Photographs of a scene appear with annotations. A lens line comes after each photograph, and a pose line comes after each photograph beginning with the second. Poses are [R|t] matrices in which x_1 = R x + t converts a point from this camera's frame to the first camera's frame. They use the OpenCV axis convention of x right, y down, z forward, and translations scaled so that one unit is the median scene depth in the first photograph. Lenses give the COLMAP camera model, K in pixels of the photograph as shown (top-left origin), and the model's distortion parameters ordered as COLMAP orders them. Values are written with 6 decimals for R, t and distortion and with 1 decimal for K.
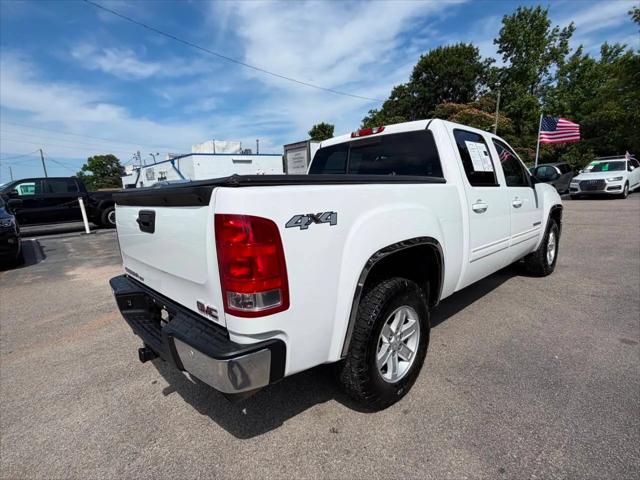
lens RADIAL K [[332.2, 0, 323.8], [0, 332.2, 238.3], [0, 0, 1]] dist [-0.002979, 0.000126]
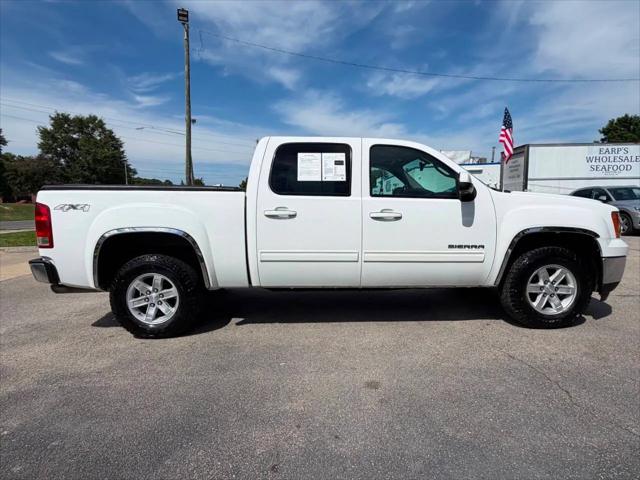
lens RADIAL K [[349.7, 0, 321.3], [0, 349.7, 242.9], [0, 0, 1]] dist [0.003564, 0.000384]
pose [[0.737596, 0.104283, -0.667141, 0.962163], [-0.123850, 0.992135, 0.018155, -0.026261], [0.663787, 0.069235, 0.744710, 0.172821]]
